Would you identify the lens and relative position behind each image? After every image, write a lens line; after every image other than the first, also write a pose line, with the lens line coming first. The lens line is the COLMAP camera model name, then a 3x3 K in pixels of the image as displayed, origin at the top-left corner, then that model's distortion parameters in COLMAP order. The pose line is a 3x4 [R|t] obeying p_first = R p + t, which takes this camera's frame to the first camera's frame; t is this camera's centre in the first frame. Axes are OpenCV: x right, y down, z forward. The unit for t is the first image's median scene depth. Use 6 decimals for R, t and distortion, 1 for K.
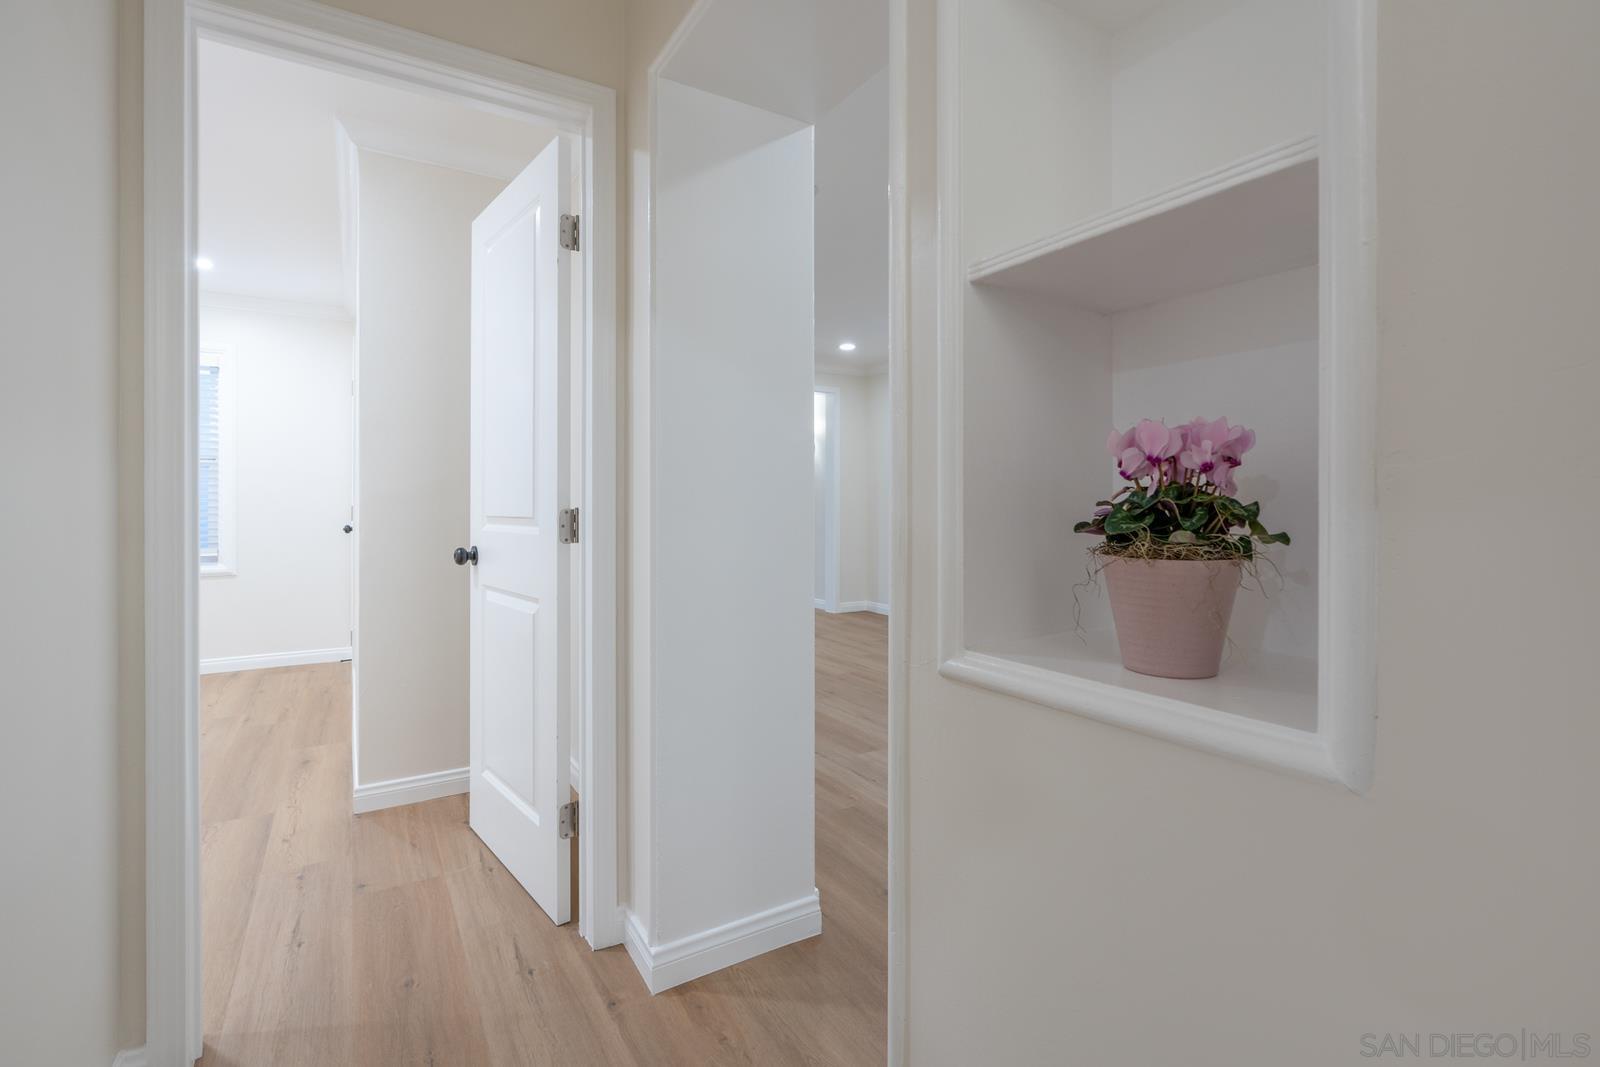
lens RADIAL K [[734.3, 0, 798.5], [0, 734.3, 521.9], [0, 0, 1]] dist [-0.000001, 0.000191]
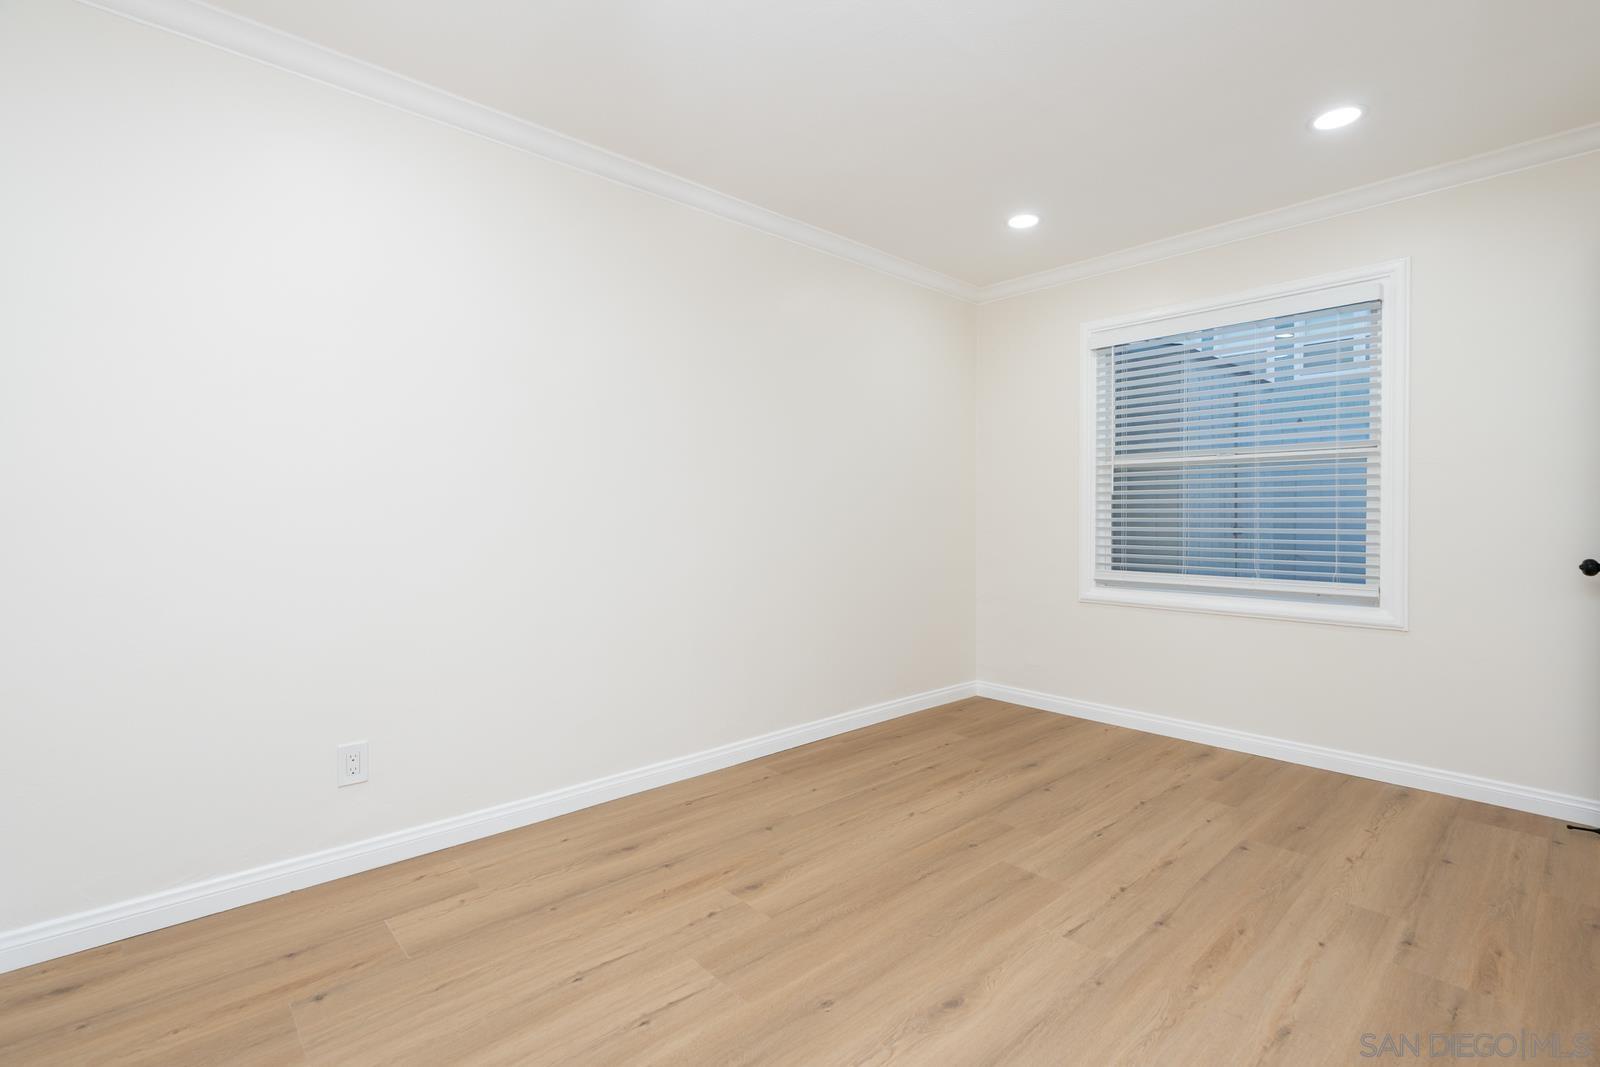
lens RADIAL K [[734.3, 0, 799.5], [0, 734.3, 527.9], [0, 0, 1]] dist [-0.000001, 0.000191]
pose [[0.193527, -0.001591, -0.981094, -0.266150], [-0.009309, 0.999951, -0.003458, -0.006901], [0.981051, 0.009802, 0.193503, 0.387059]]
